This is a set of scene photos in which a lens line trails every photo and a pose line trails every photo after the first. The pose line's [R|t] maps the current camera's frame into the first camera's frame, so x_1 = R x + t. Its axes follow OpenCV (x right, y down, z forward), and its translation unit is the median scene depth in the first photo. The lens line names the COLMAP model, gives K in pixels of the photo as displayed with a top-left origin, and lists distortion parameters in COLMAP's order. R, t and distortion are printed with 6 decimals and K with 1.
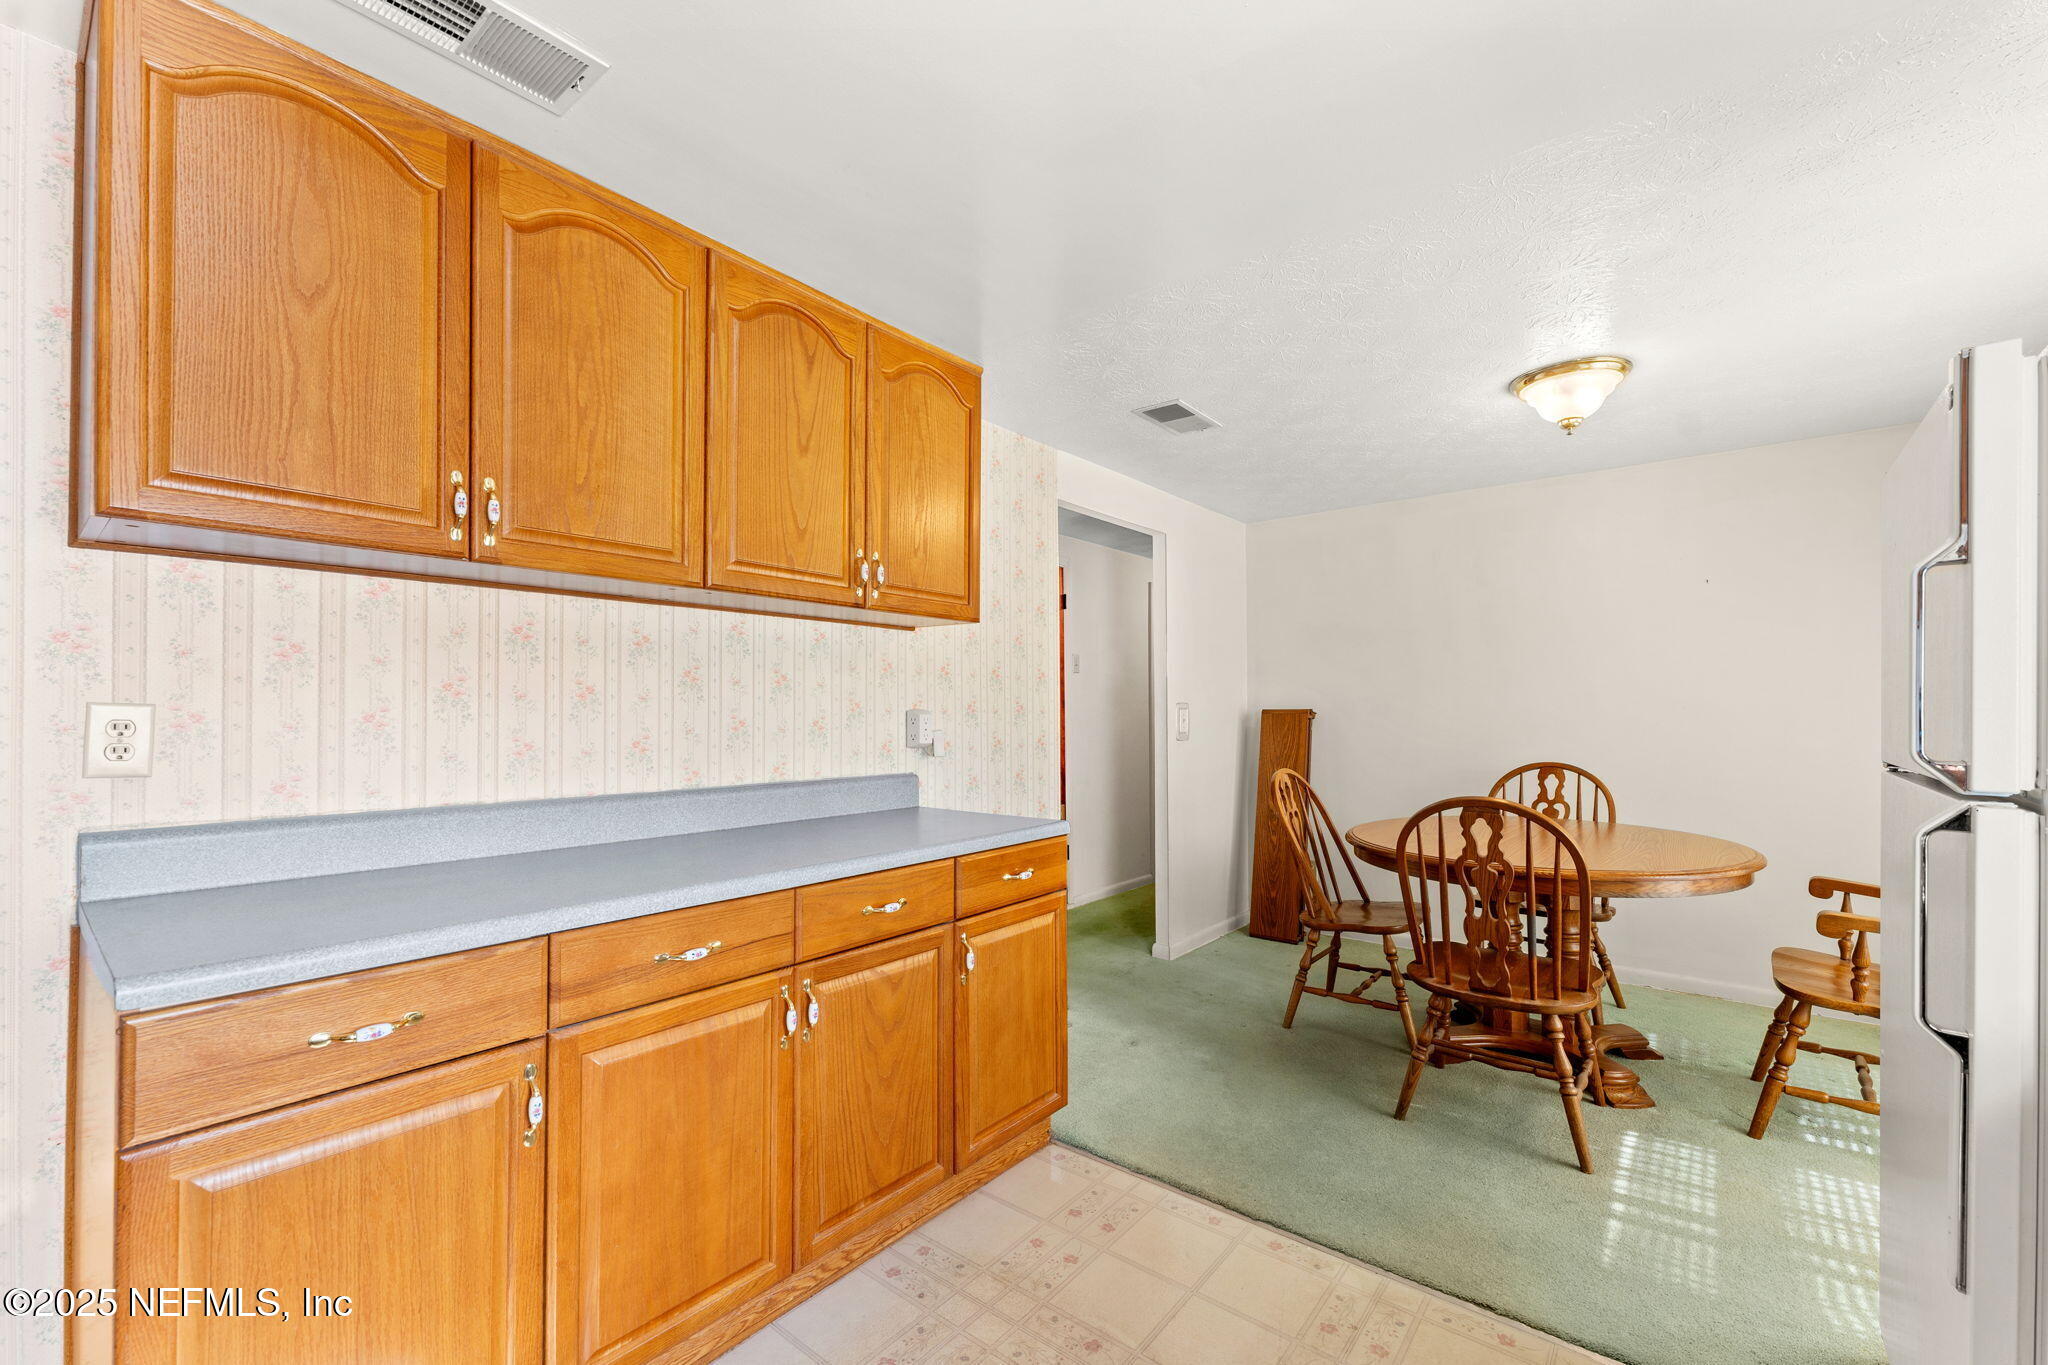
lens RADIAL K [[840.0, 0, 1015.9], [0, 840.0, 705.8], [0, 0, 1]] dist [0.000726, 0.000036]
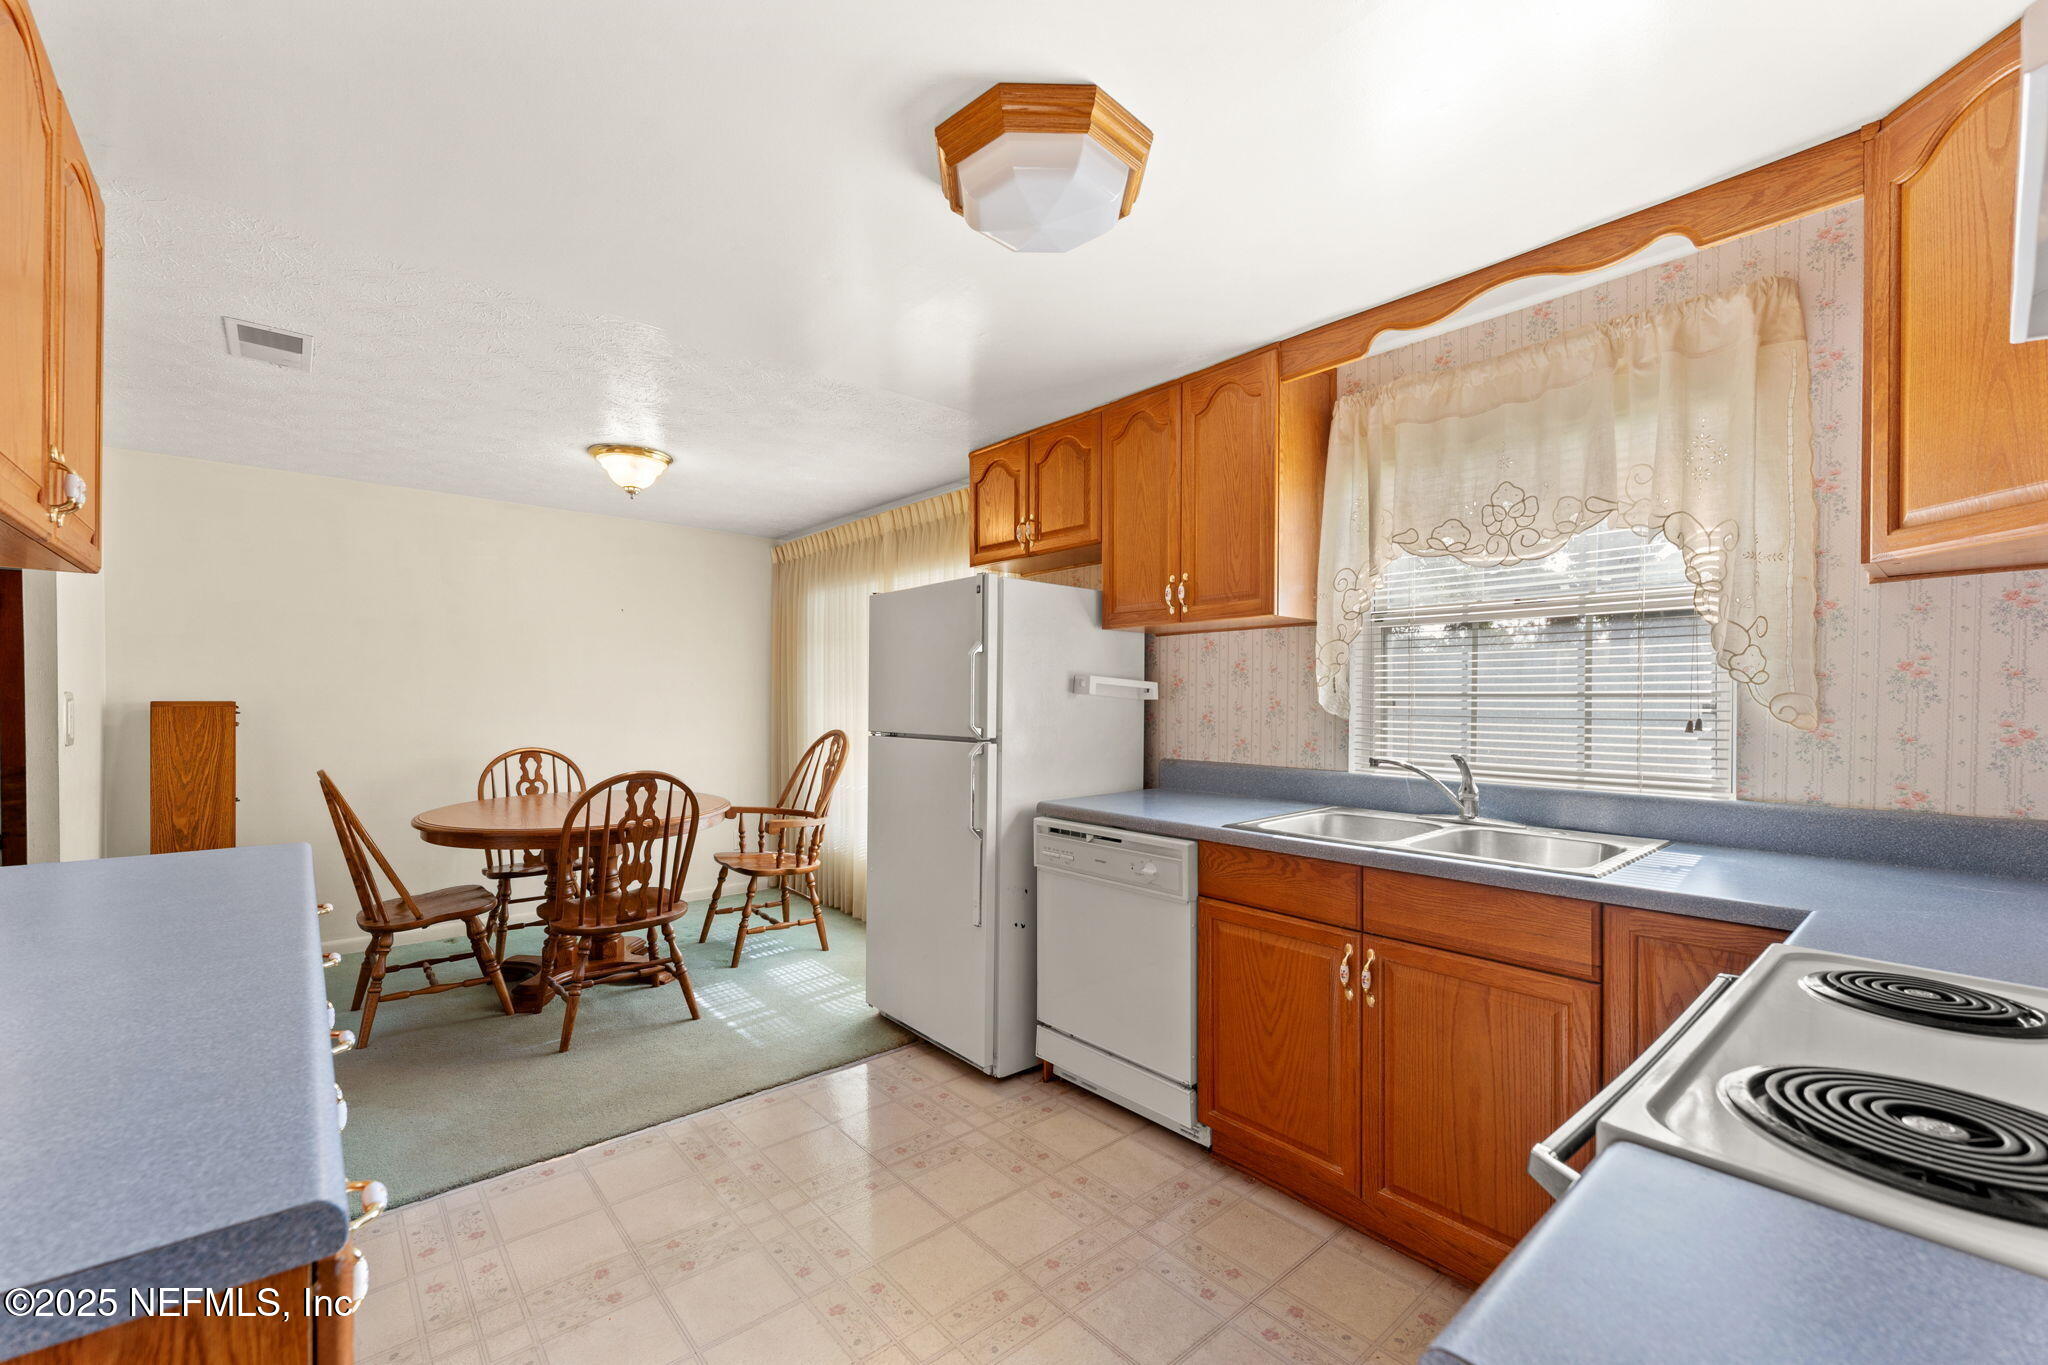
lens RADIAL K [[840.0, 0, 1015.9], [0, 840.0, 705.8], [0, 0, 1]] dist [0.000726, 0.000036]
pose [[0.175446, -0.000856, 0.984489, -0.702993], [-0.010648, 0.999939, 0.002767, -0.004867], [-0.984431, -0.010968, 0.175427, 0.204647]]
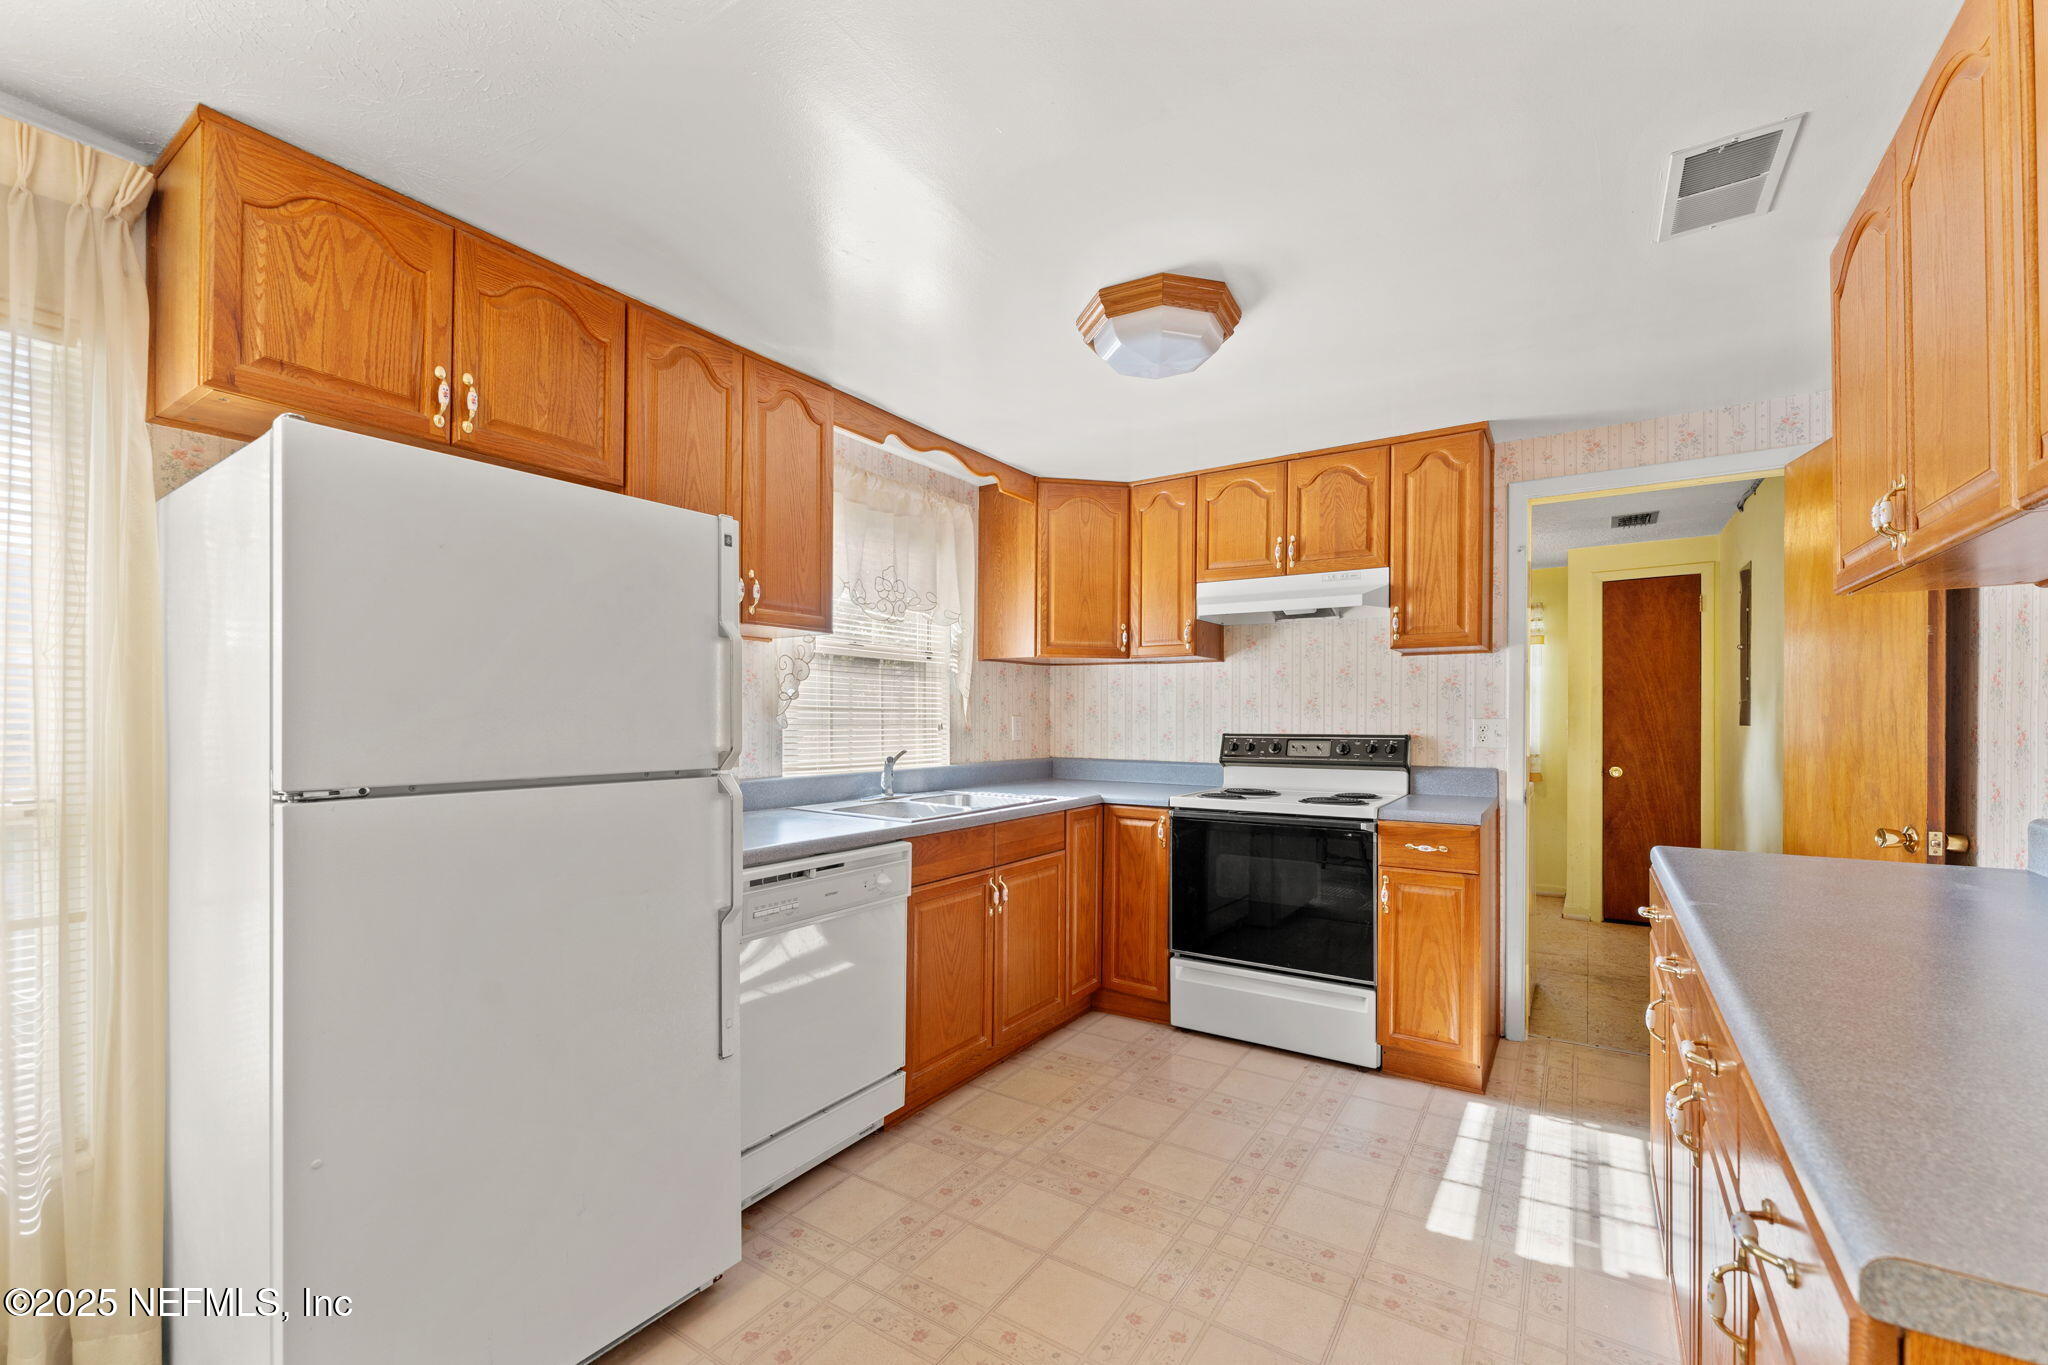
lens RADIAL K [[837.0, 0, 1029.8], [0, 837.0, 716.7], [0, 0, 1]] dist [0.000340, -0.000215]
pose [[-0.994479, 0.002430, -0.104908, 0.329828], [0.003354, 0.999957, -0.008627, 0.005645], [0.104883, -0.008931, -0.994445, 1.338266]]
